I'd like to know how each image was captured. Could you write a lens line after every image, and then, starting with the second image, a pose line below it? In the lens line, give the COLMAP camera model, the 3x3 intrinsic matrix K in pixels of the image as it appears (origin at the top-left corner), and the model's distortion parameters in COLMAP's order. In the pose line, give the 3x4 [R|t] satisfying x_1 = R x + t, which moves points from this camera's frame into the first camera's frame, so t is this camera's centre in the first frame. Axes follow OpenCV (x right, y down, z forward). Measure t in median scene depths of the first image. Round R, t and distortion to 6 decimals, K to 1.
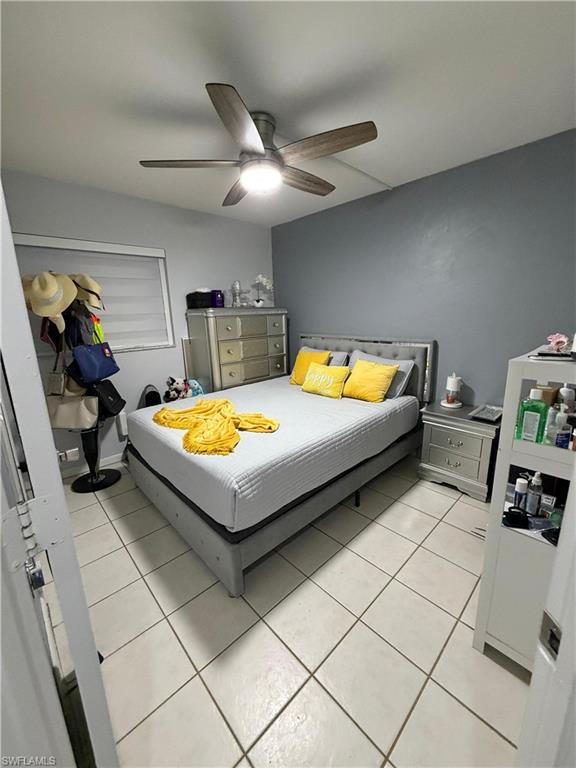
lens RADIAL K [[307.8, 0, 290.8], [0, 307.8, 383.7], [0, 0, 1]] dist [0.000199, -0.000692]
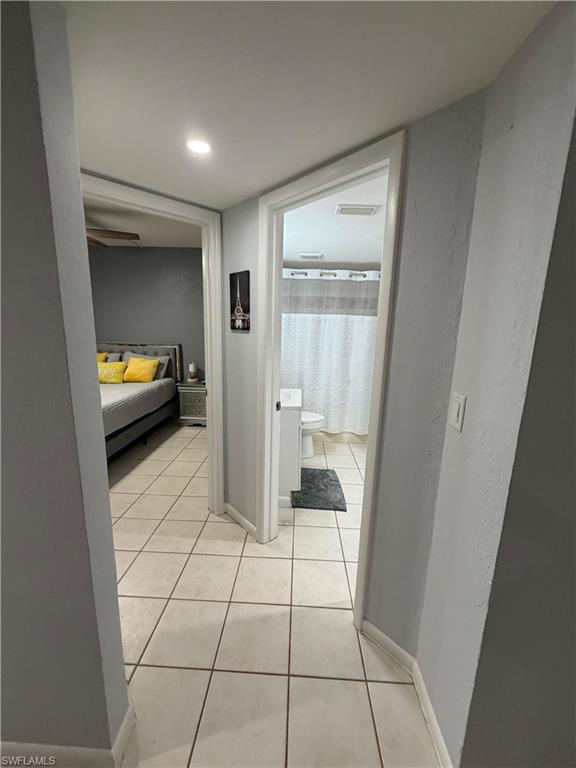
lens RADIAL K [[307.8, 0, 288.7], [0, 307.8, 384.4], [0, 0, 1]] dist [0.000199, -0.000692]
pose [[0.719278, -0.090706, 0.688775, -0.274503], [0.115871, 0.993216, 0.009796, 0.129476], [-0.684991, 0.072763, 0.724909, -0.594420]]
